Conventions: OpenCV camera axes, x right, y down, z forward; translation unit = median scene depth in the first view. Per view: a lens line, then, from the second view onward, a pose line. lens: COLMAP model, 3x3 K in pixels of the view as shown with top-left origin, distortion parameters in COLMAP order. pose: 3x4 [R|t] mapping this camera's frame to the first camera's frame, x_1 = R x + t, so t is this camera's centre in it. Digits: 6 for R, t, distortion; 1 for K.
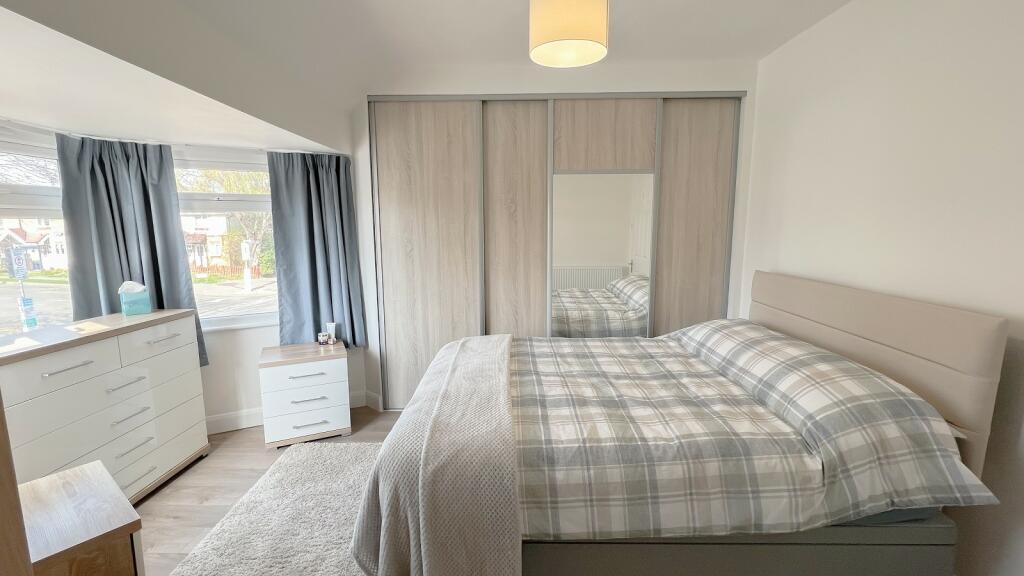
lens RADIAL K [[424.4, 0, 517.1], [0, 424.4, 284.5], [0, 0, 1]] dist [-0.001662, 0.000019]
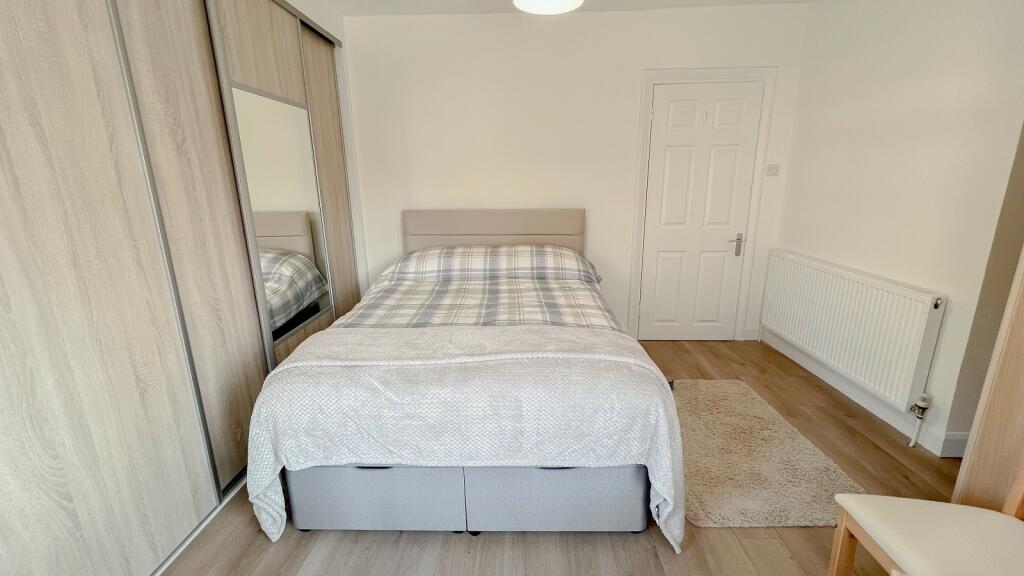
lens RADIAL K [[424.4, 0, 517.1], [0, 424.4, 284.5], [0, 0, 1]] dist [-0.001662, 0.000019]
pose [[0.009339, -0.243810, 0.969778, -0.782954], [0.145678, 0.959805, 0.239900, -0.085817], [-0.989288, 0.139035, 0.044482, 0.777652]]
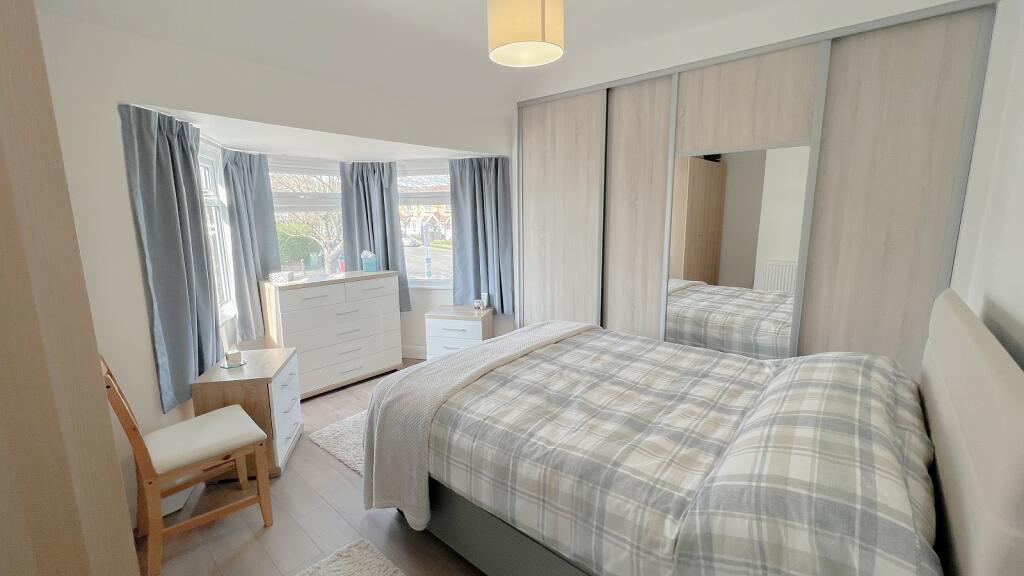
lens RADIAL K [[424.4, 0, 517.1], [0, 424.4, 284.5], [0, 0, 1]] dist [-0.001662, 0.000019]
pose [[0.766750, 0.106579, -0.633036, 0.561375], [-0.081282, 0.994303, 0.068951, -0.037410], [0.636779, -0.001414, 0.771045, 0.127674]]
